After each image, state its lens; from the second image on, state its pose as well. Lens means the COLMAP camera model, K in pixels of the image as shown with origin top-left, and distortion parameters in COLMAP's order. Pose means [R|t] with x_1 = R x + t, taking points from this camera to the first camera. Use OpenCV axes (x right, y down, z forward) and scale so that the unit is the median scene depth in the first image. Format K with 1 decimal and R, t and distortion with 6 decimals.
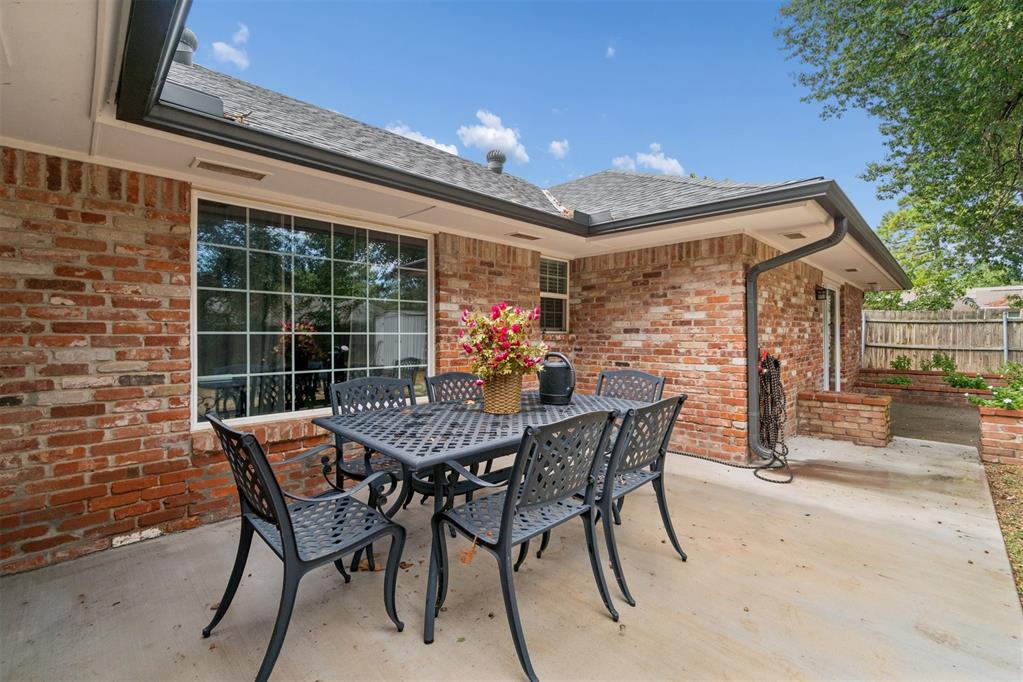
lens RADIAL K [[440.4, 0, 512.9], [0, 440.4, 331.8], [0, 0, 1]] dist [-0.001618, 0.000265]
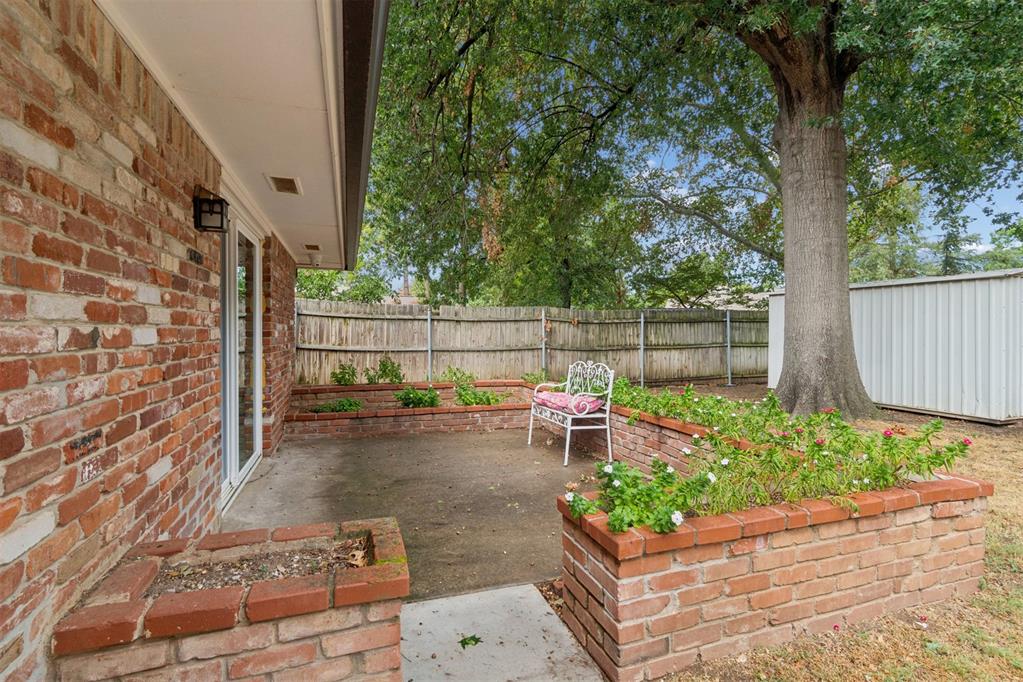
lens RADIAL K [[484.4, 0, 516.3], [0, 484.4, 331.8], [0, 0, 1]] dist [-0.000610, -0.000080]
pose [[0.438886, 0.005170, 0.898528, 0.666661], [-0.008838, 0.999960, -0.001437, 0.007197], [-0.898500, -0.007311, 0.438914, 0.885708]]
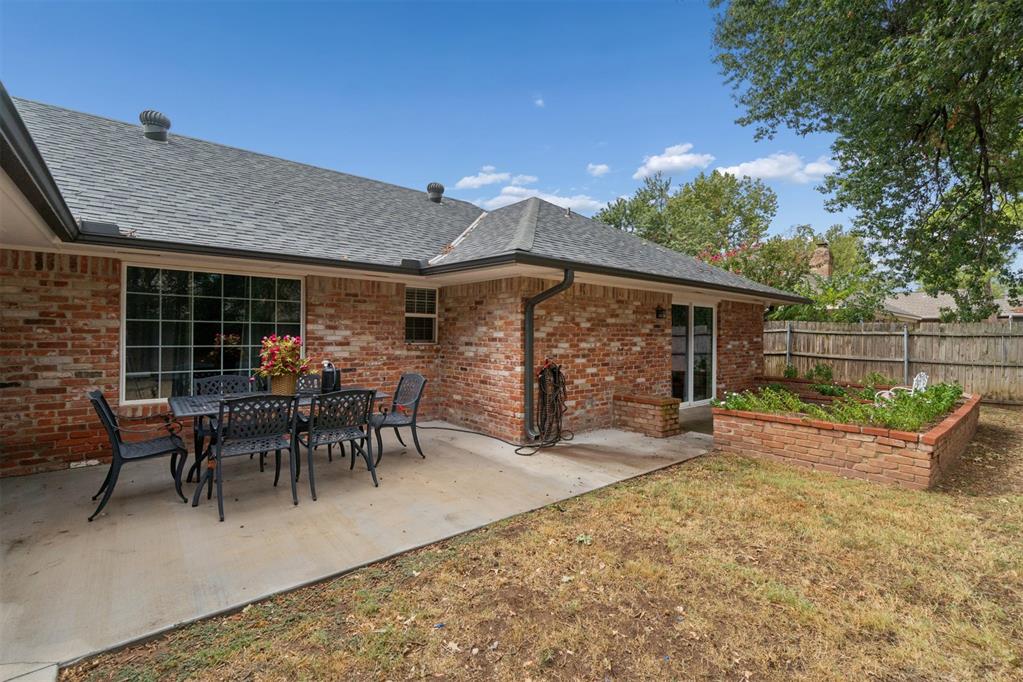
lens RADIAL K [[452.6, 0, 510.9], [0, 452.6, 332.4], [0, 0, 1]] dist [0.001874, 0.000204]
pose [[0.996641, 0.012125, -0.080992, 0.561610], [-0.011802, 0.999920, 0.004470, -0.049440], [0.081040, -0.003499, 0.996705, -0.380190]]
